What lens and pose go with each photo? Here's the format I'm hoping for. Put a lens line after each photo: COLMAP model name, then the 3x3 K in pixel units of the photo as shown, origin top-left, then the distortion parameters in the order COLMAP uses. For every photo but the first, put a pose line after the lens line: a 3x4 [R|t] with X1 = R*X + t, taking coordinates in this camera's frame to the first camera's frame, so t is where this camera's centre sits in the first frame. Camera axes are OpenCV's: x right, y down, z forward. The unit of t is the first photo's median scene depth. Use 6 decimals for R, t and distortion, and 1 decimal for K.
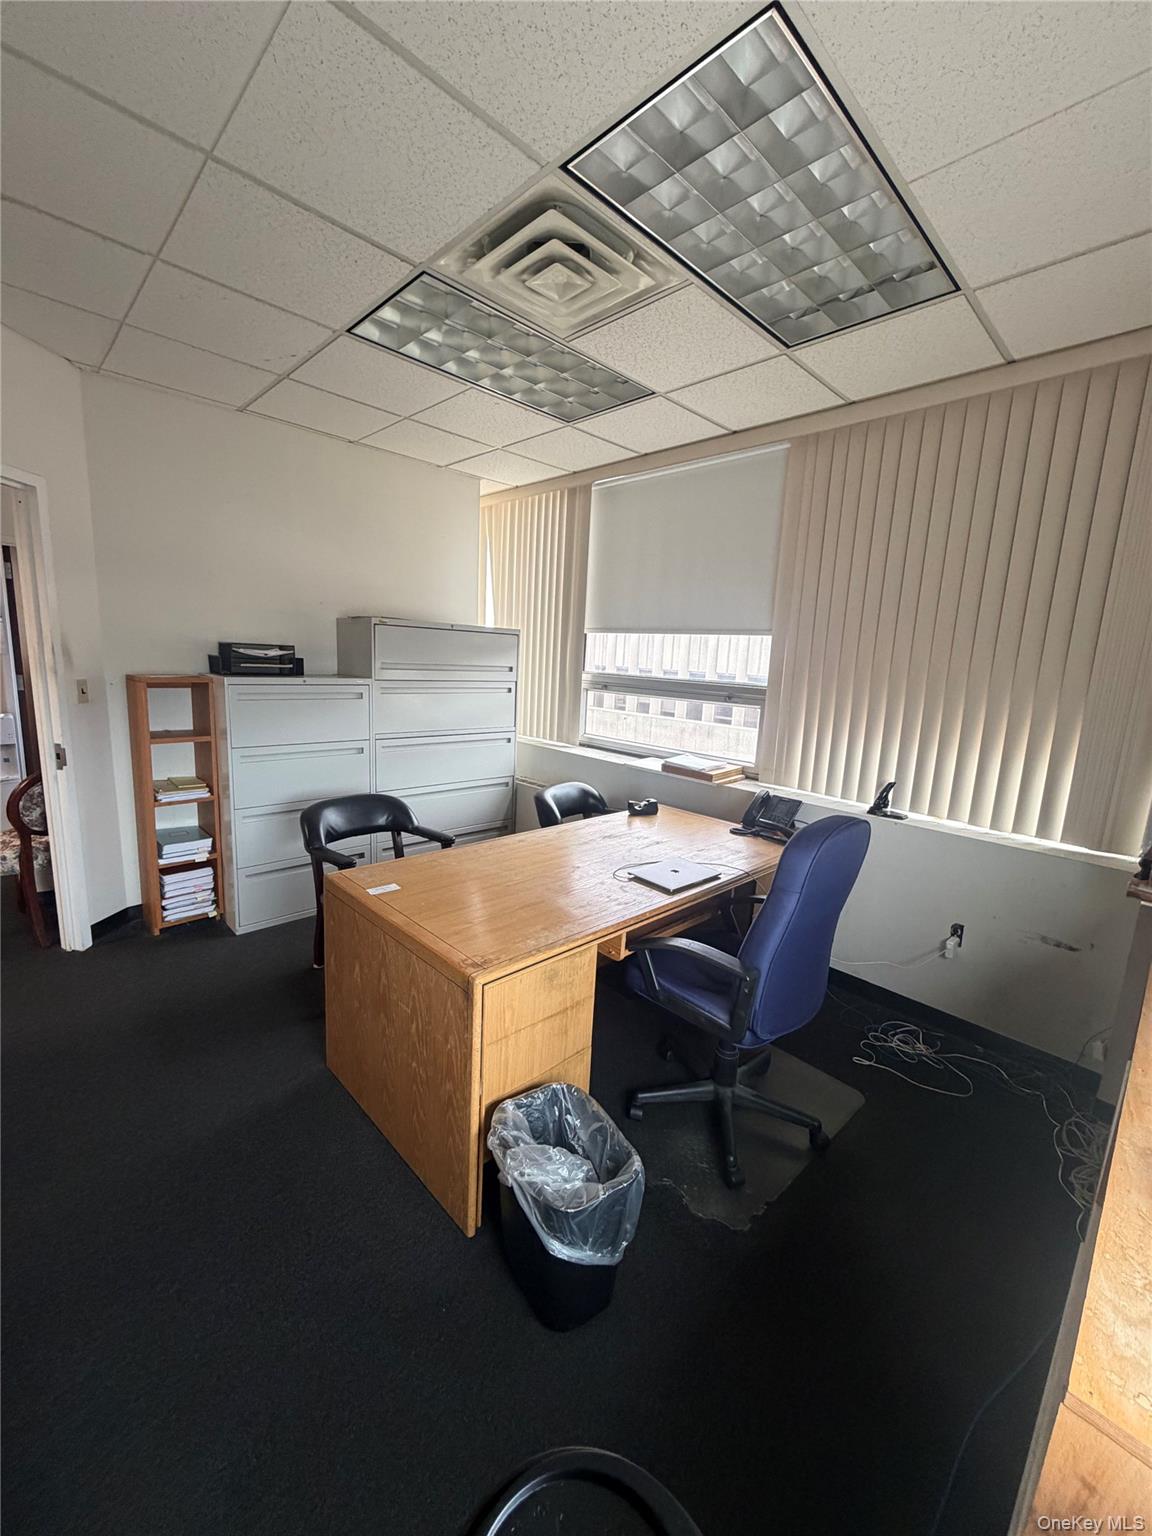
lens RADIAL K [[614.4, 0, 575.7], [0, 614.4, 763.9], [0, 0, 1]] dist [-0.000095, 0.000306]
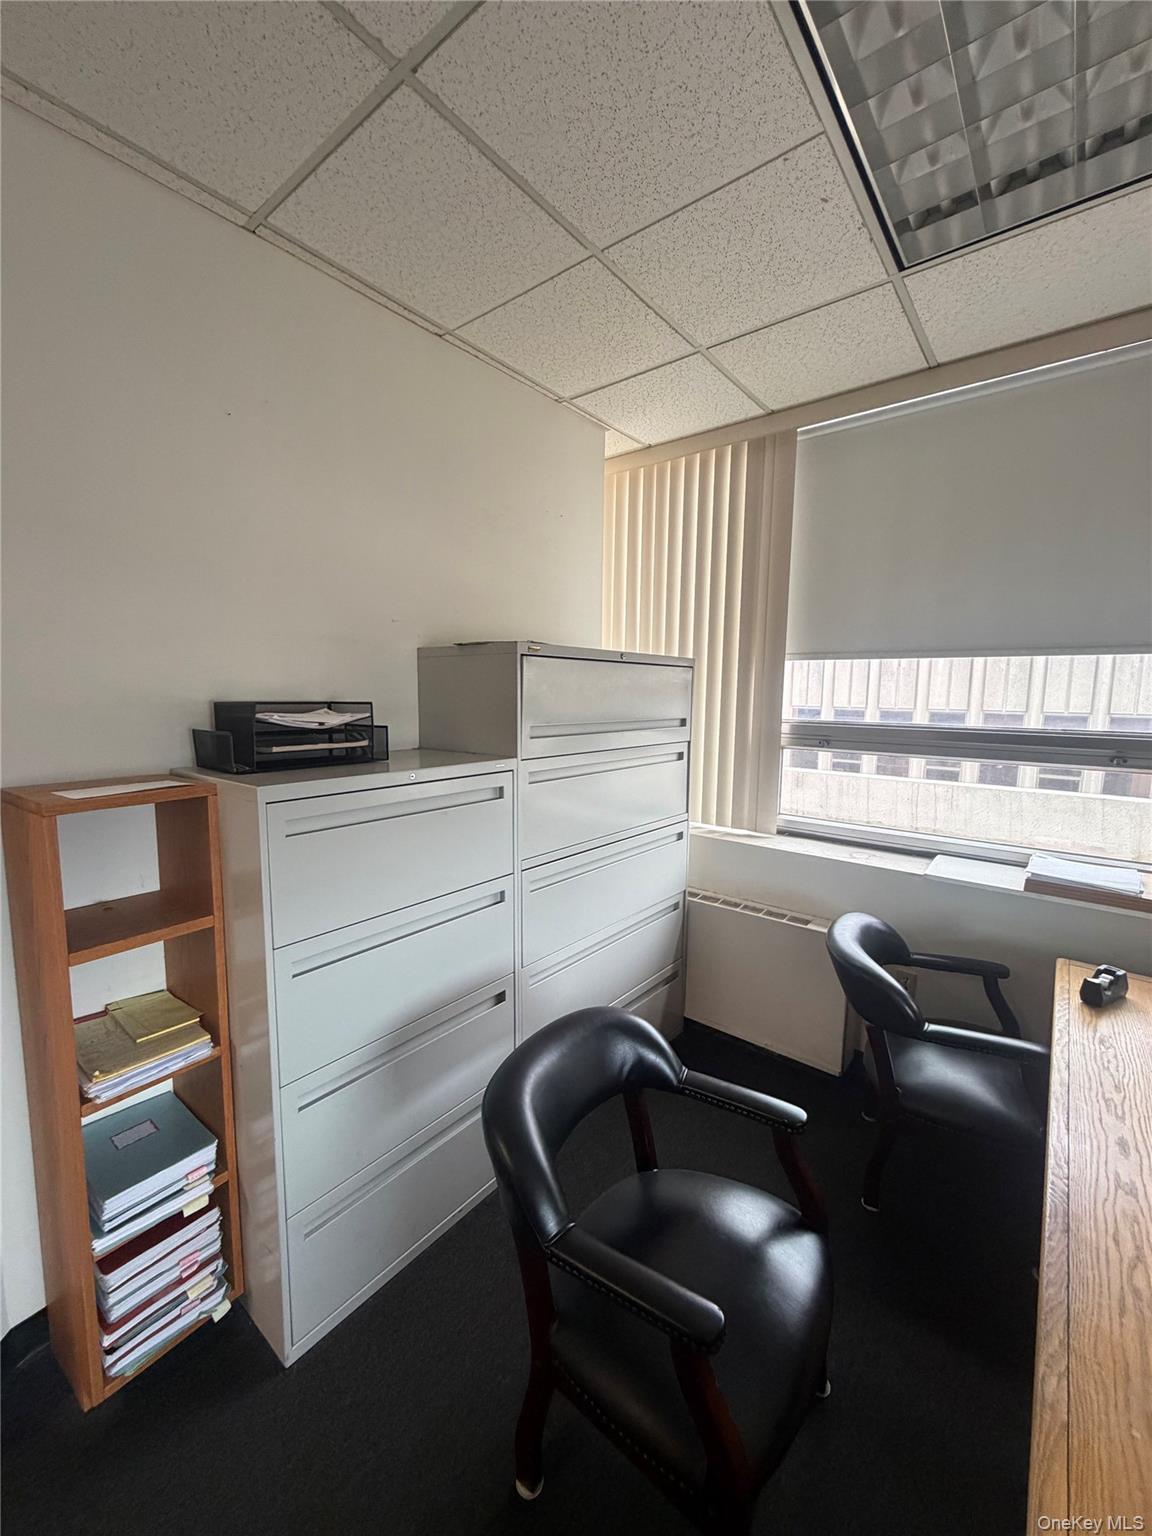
lens RADIAL K [[614.4, 0, 575.1], [0, 614.4, 762.8], [0, 0, 1]] dist [-0.000095, 0.000306]
pose [[0.991547, -0.052917, 0.118467, -0.381521], [0.059169, 0.997000, -0.049896, -0.116620], [-0.115471, 0.056484, 0.991704, 0.524938]]
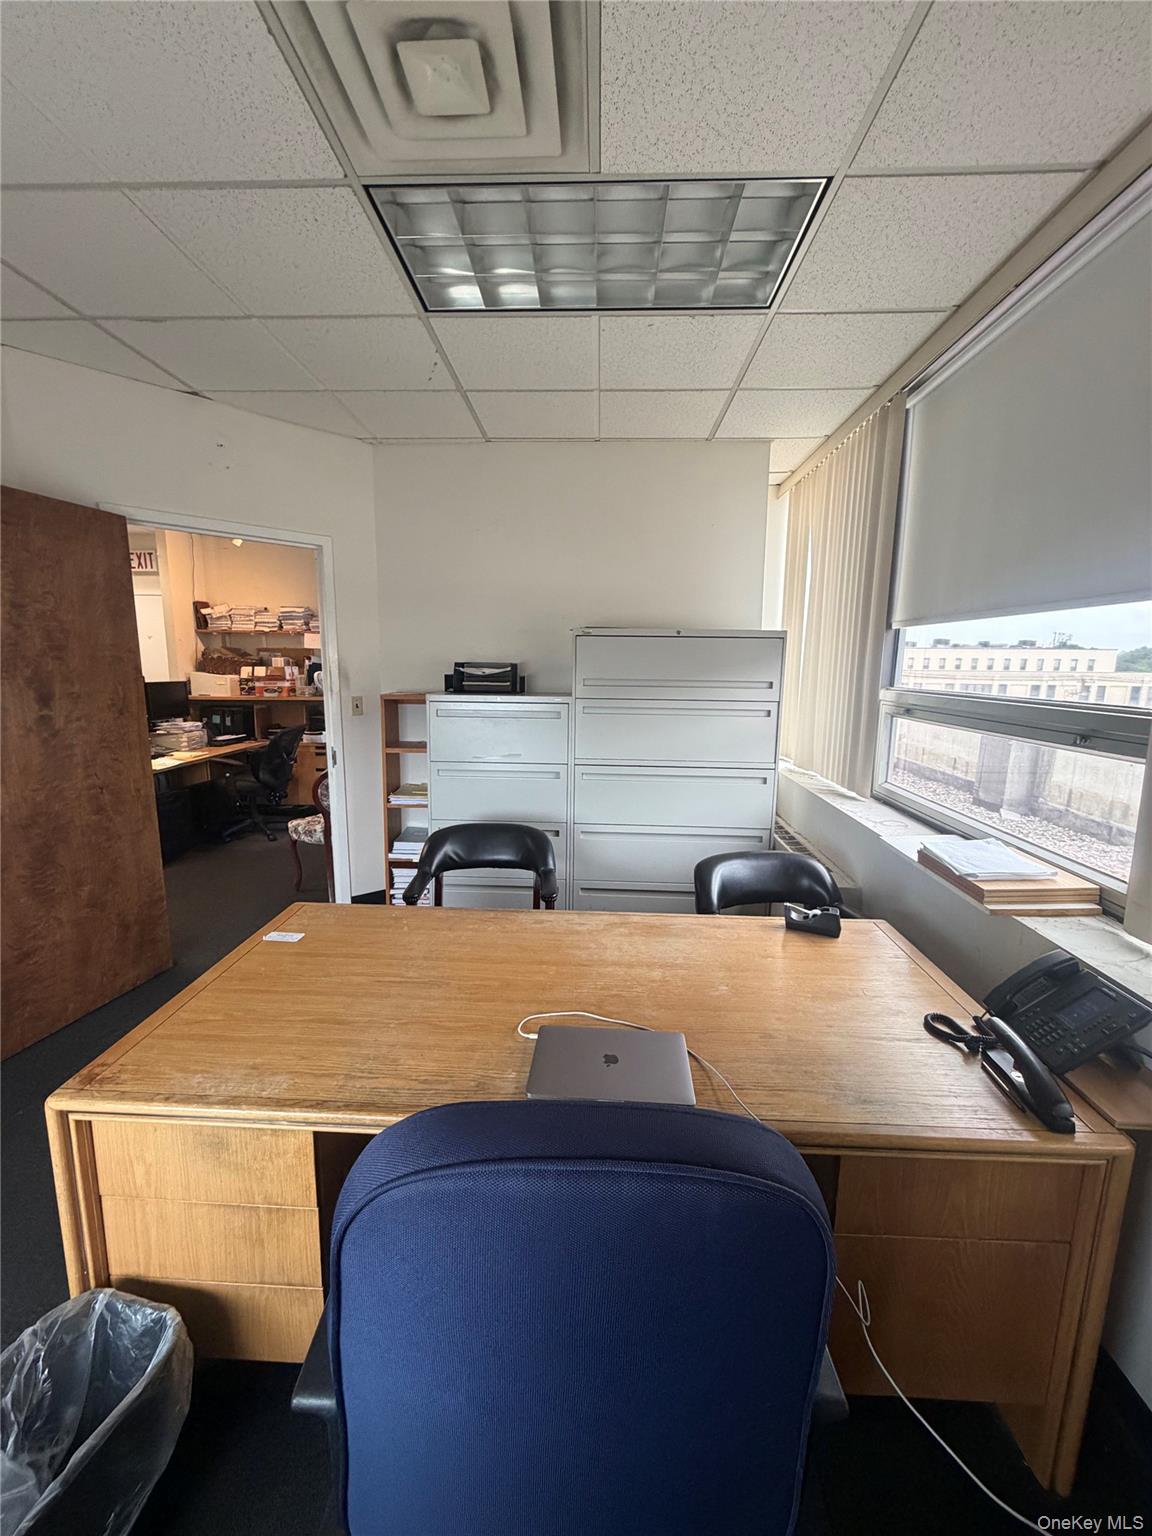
lens RADIAL K [[614.4, 0, 576.3], [0, 614.4, 762.3], [0, 0, 1]] dist [-0.000095, 0.000306]
pose [[0.688142, 0.077766, -0.721396, 0.359712], [-0.105563, 0.994391, 0.006498, -0.055162], [0.717856, 0.071682, 0.692492, 0.432513]]
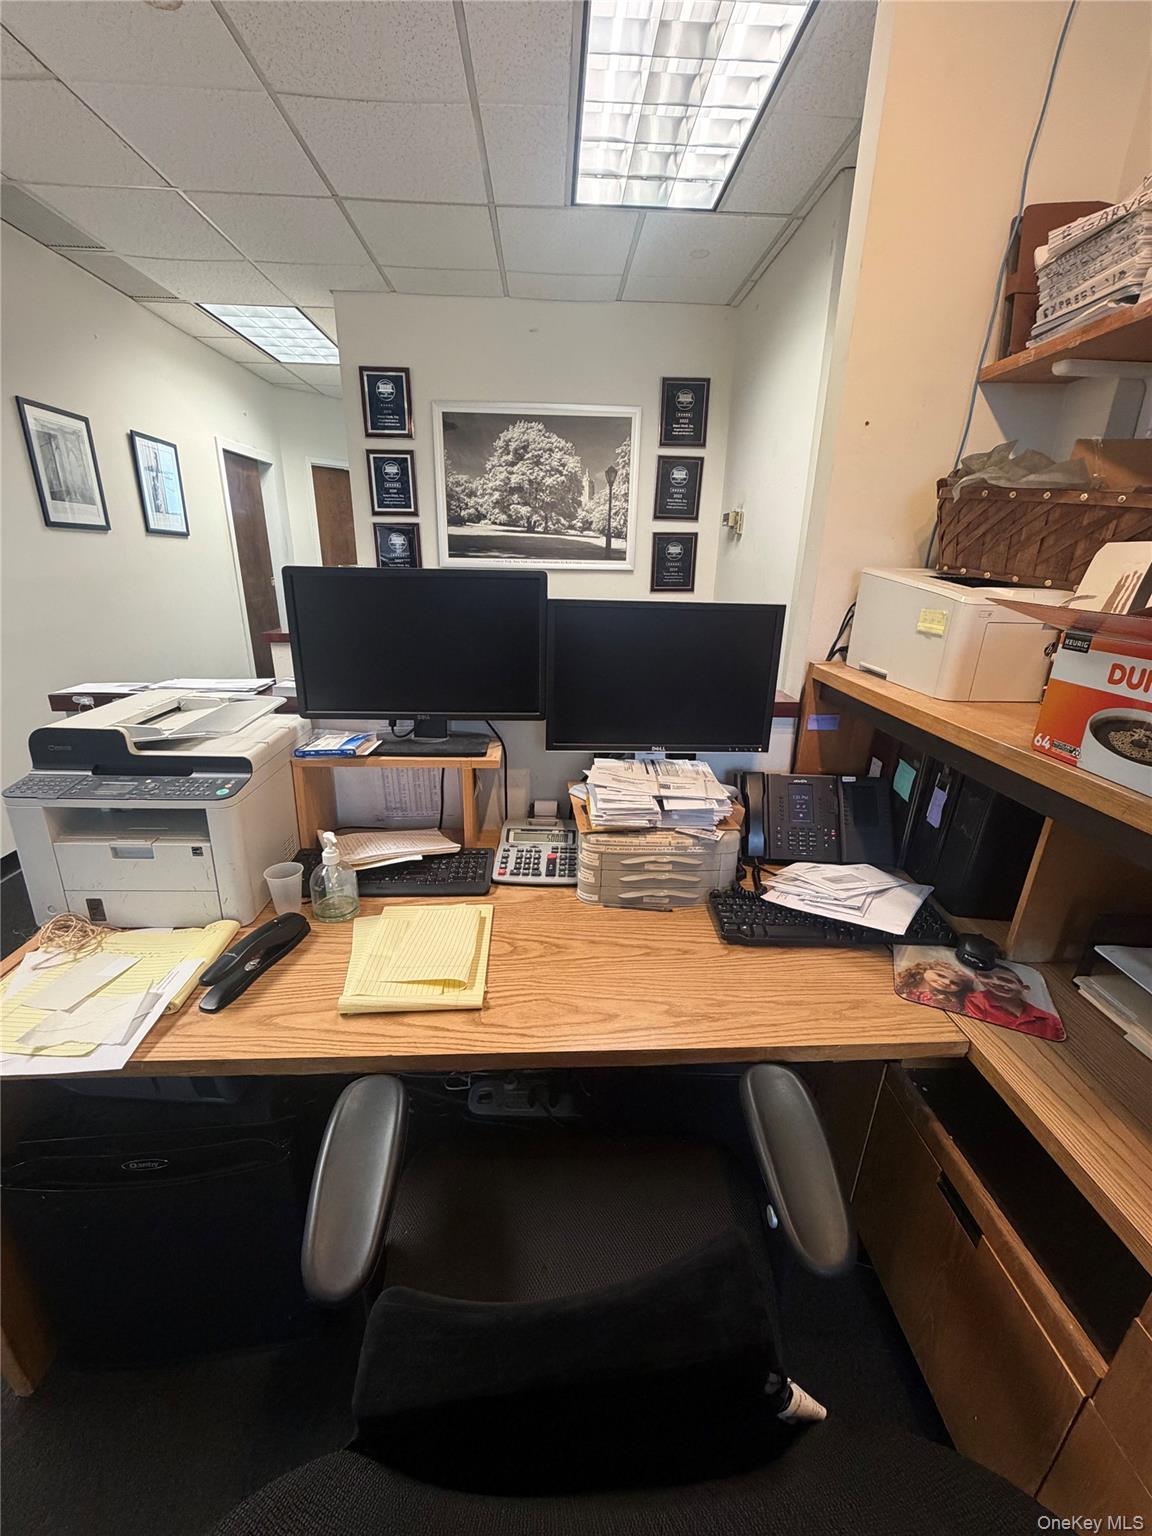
lens RADIAL K [[614.4, 0, 572.2], [0, 614.4, 762.5], [0, 0, 1]] dist [-0.000095, 0.000306]
pose [[-0.670278, 0.186443, -0.718308, -1.290059], [-0.177096, 0.899776, 0.398799, -0.200399], [0.720669, 0.394516, -0.570082, 1.005551]]
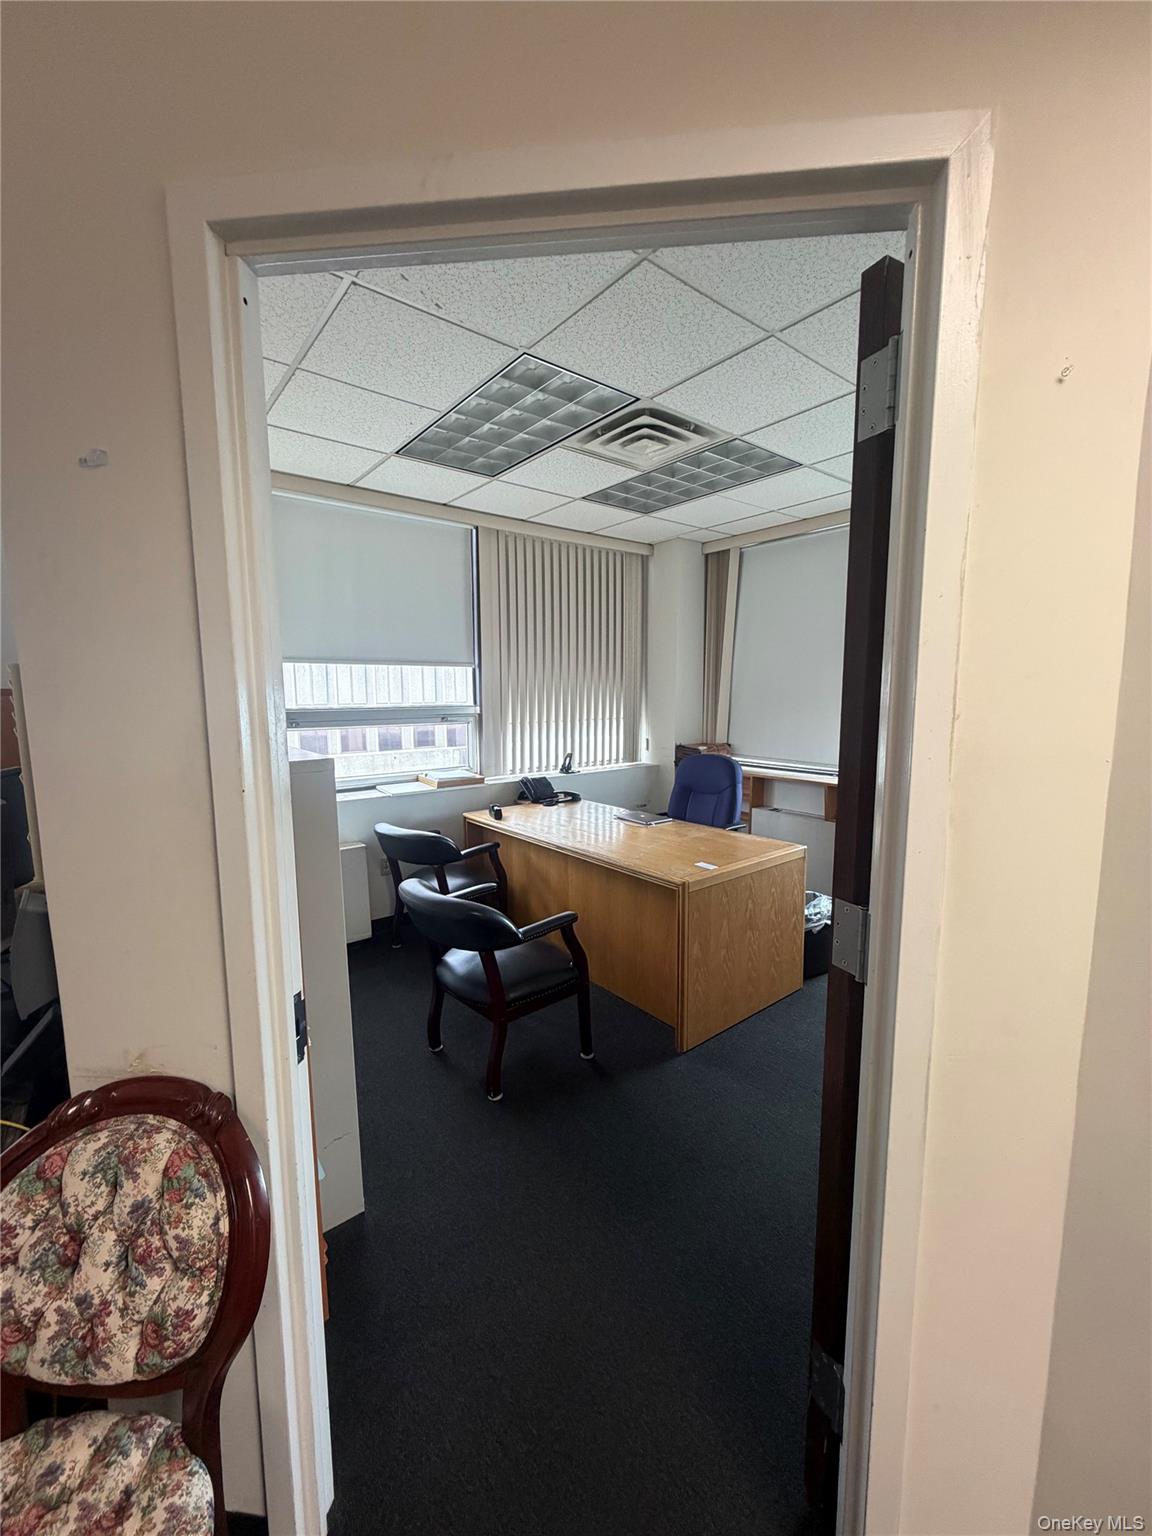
lens RADIAL K [[614.4, 0, 574.2], [0, 614.4, 762.8], [0, 0, 1]] dist [-0.000095, 0.000306]
pose [[0.101662, -0.166330, 0.980816, -1.025757], [0.183355, 0.972166, 0.145858, -0.168274], [-0.977776, 0.165009, 0.129329, 0.678420]]
